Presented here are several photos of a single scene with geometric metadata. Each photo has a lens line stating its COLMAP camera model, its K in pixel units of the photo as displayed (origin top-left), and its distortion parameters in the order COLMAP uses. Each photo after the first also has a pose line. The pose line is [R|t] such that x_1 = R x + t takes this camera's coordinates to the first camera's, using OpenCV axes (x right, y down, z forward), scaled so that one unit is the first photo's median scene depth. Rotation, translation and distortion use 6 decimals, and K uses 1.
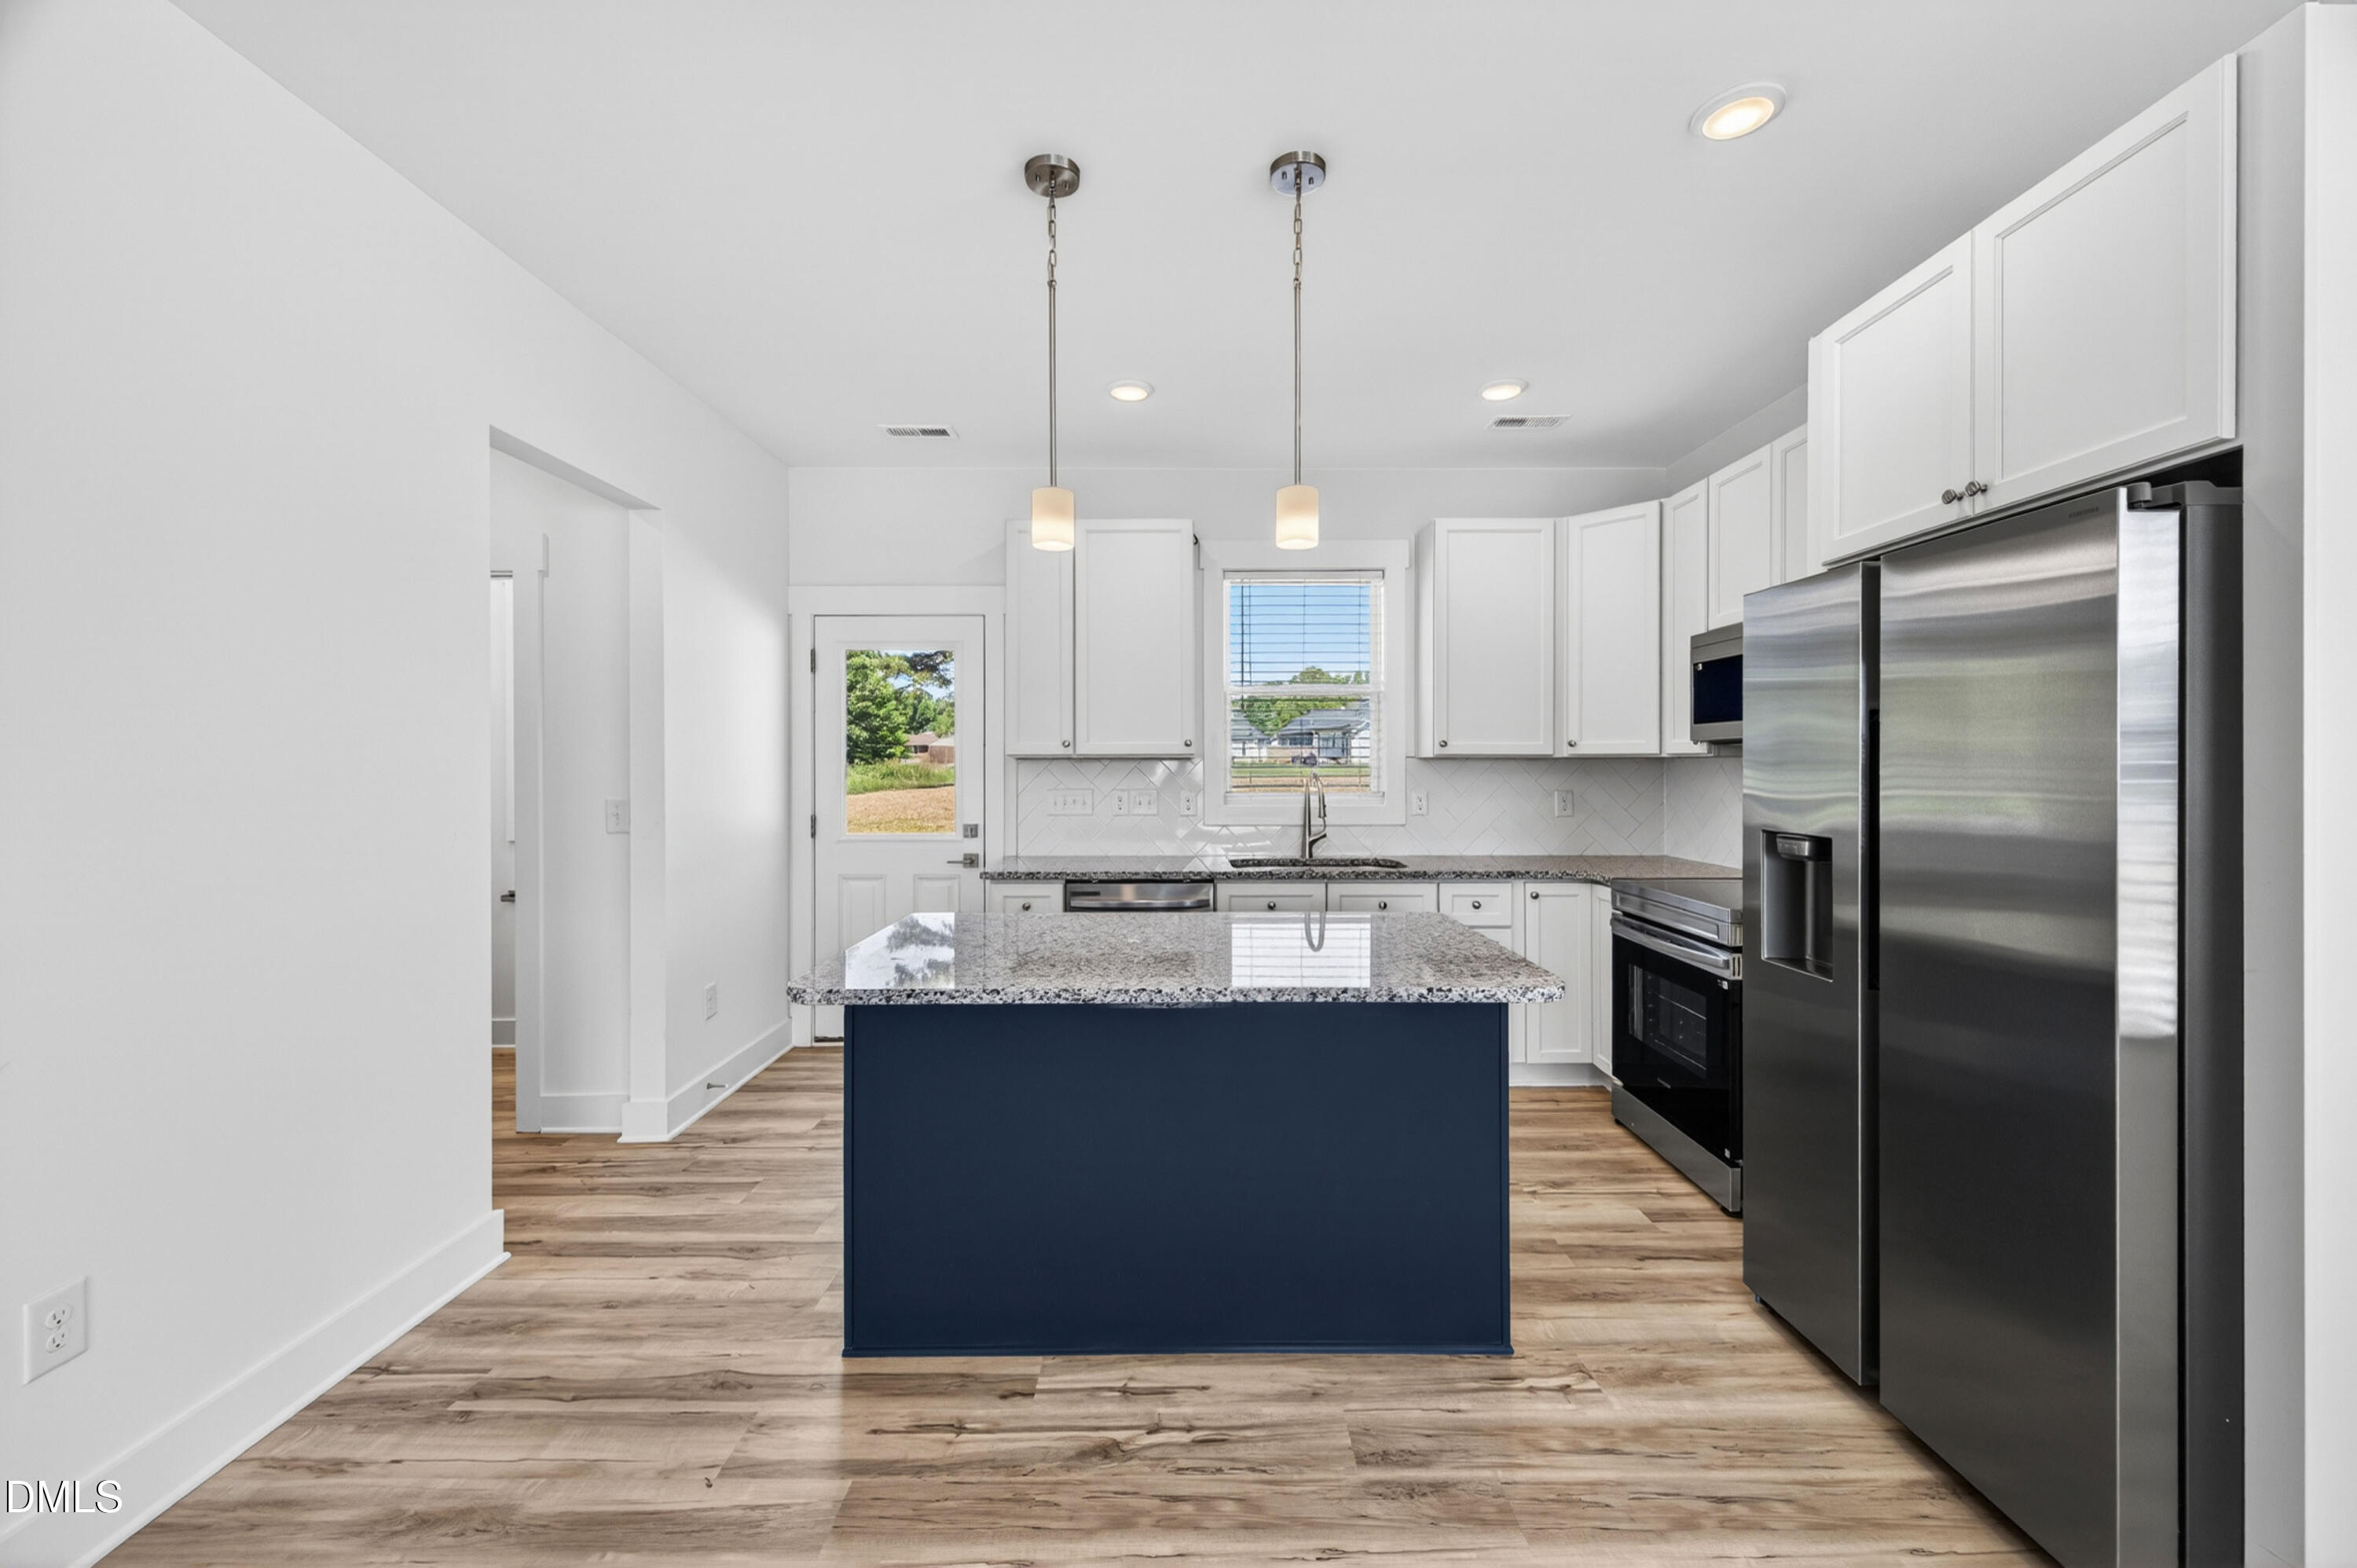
lens RADIAL K [[931.0, 0, 1179.4], [0, 931.0, 766.4], [0, 0, 1]] dist [0.008335, -0.001751]
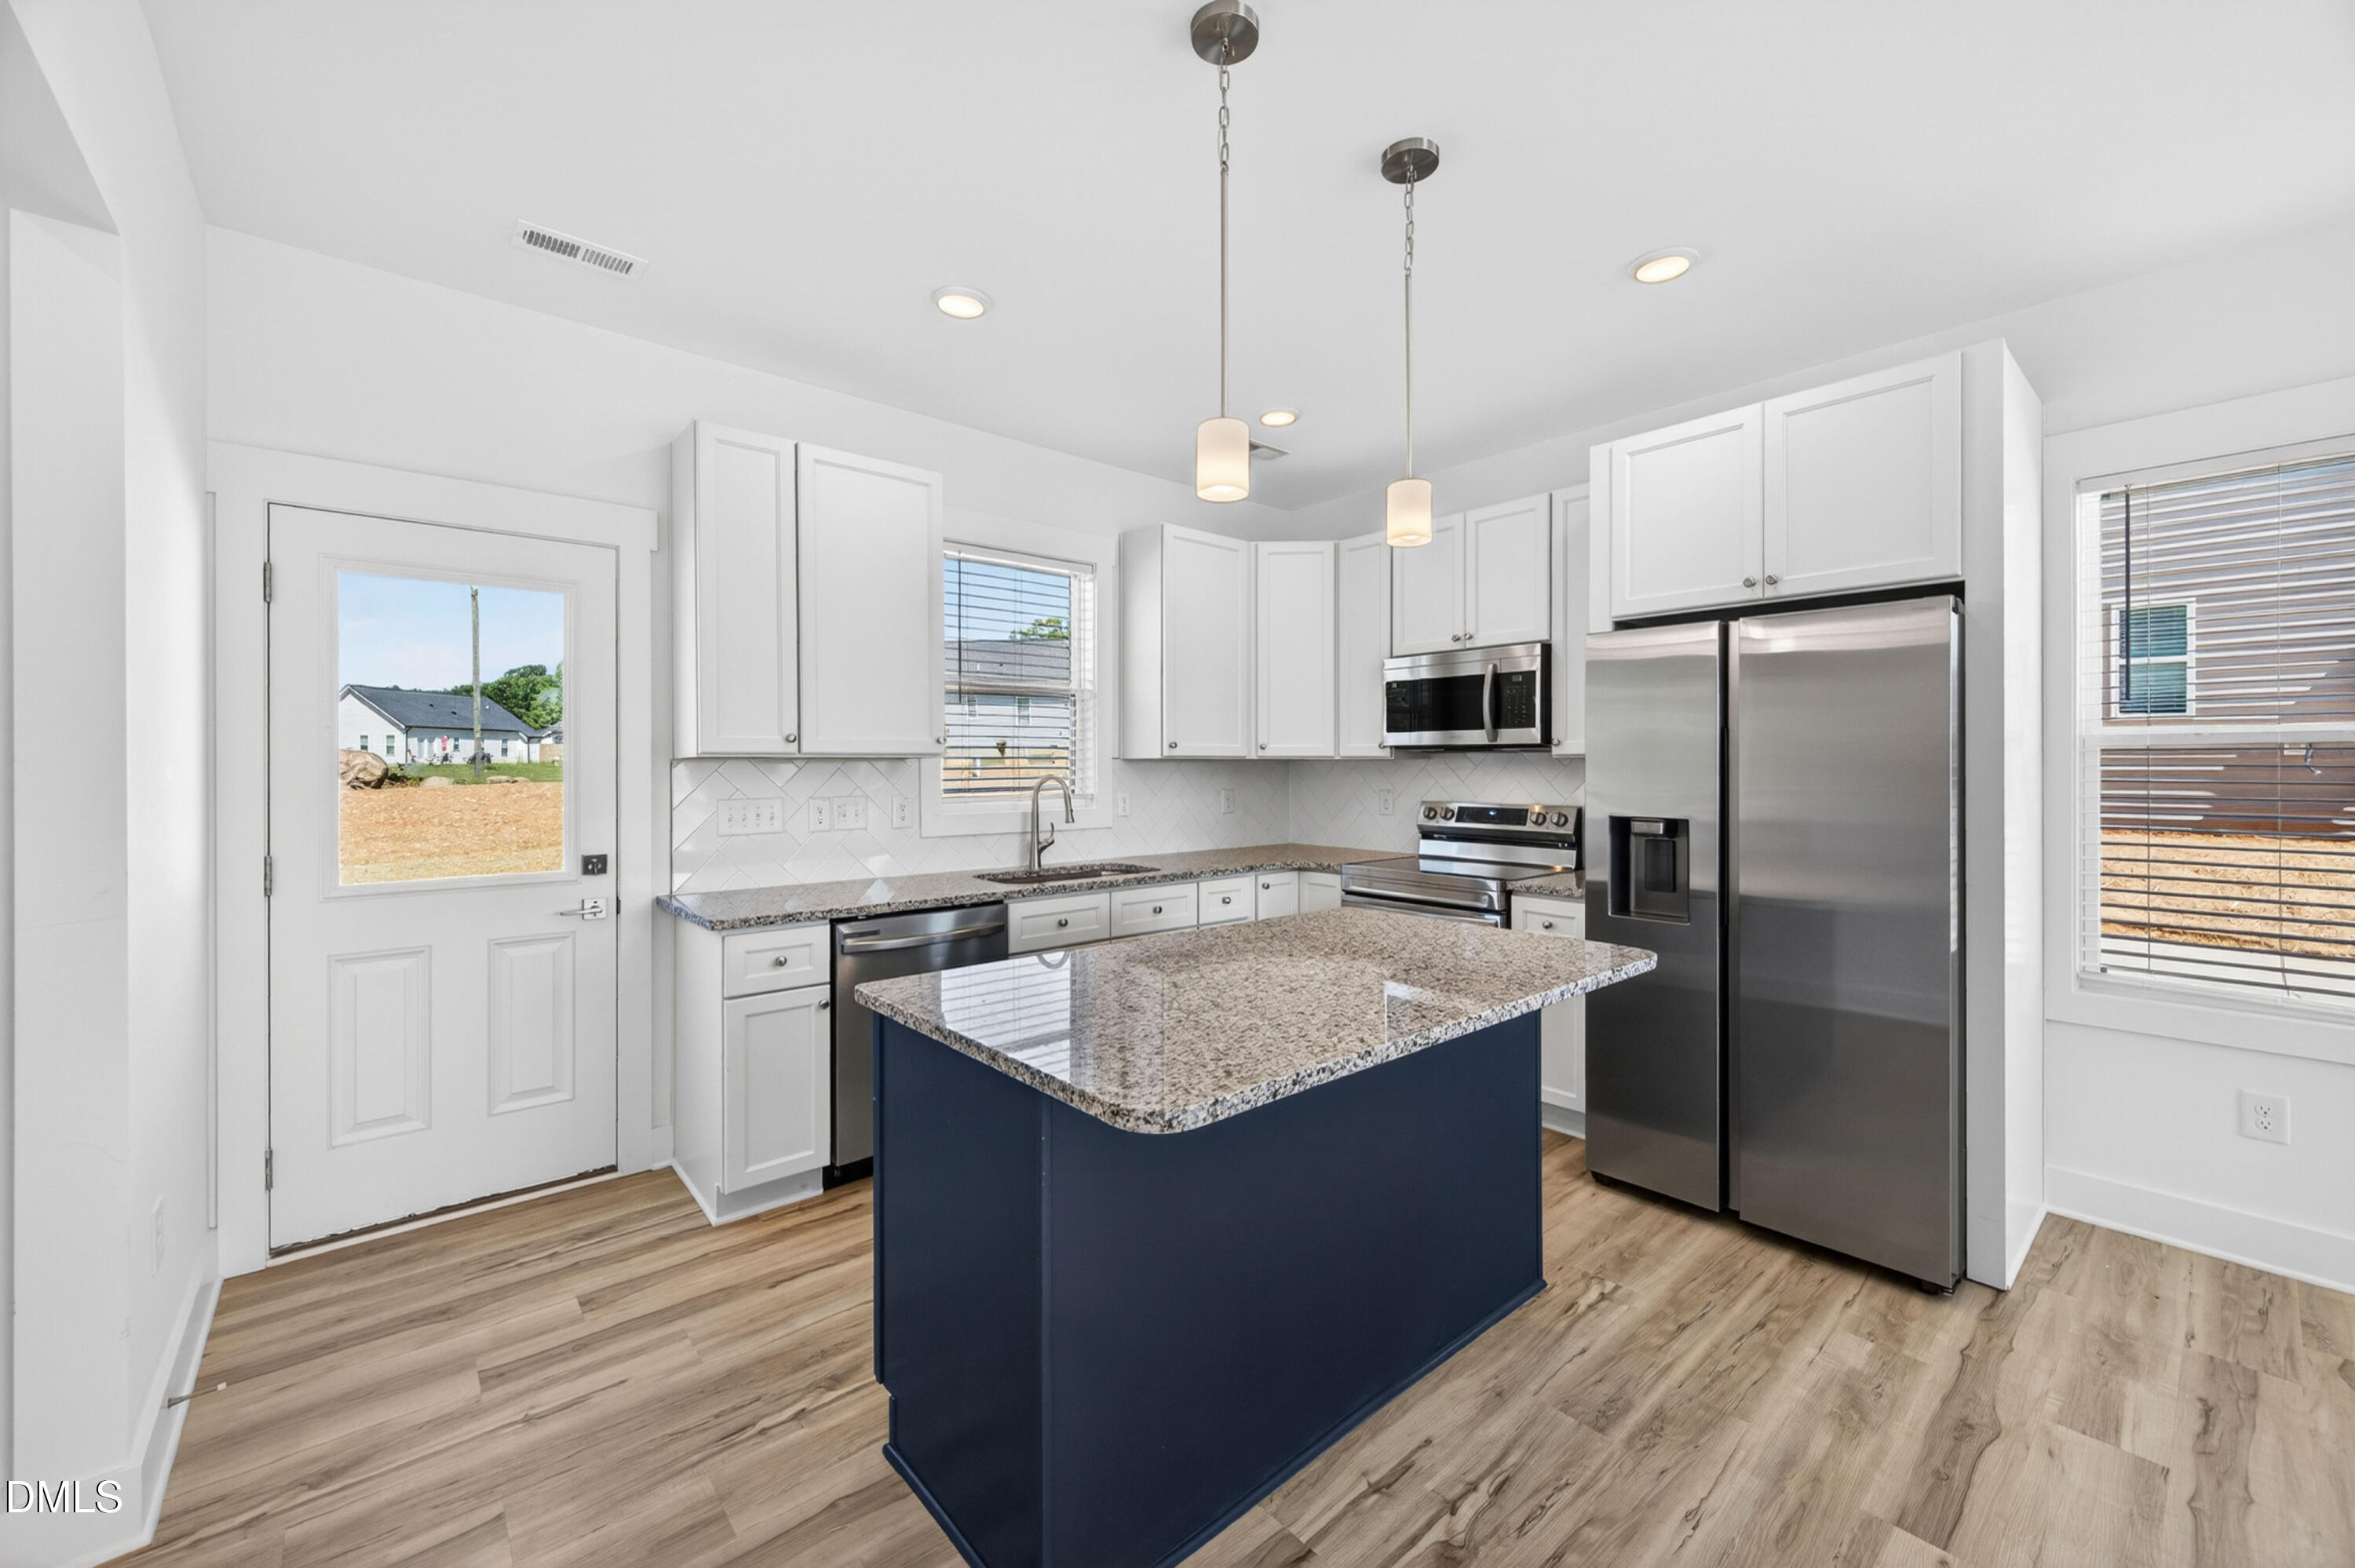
lens RADIAL K [[930.1, 0, 1178.4], [0, 930.1, 766.4], [0, 0, 1]] dist [0.008335, -0.001751]
pose [[0.753935, -0.000518, 0.656949, -0.694789], [0.001292, 0.999999, -0.000694, -0.001090], [-0.656948, 0.001372, 0.753935, 0.422873]]
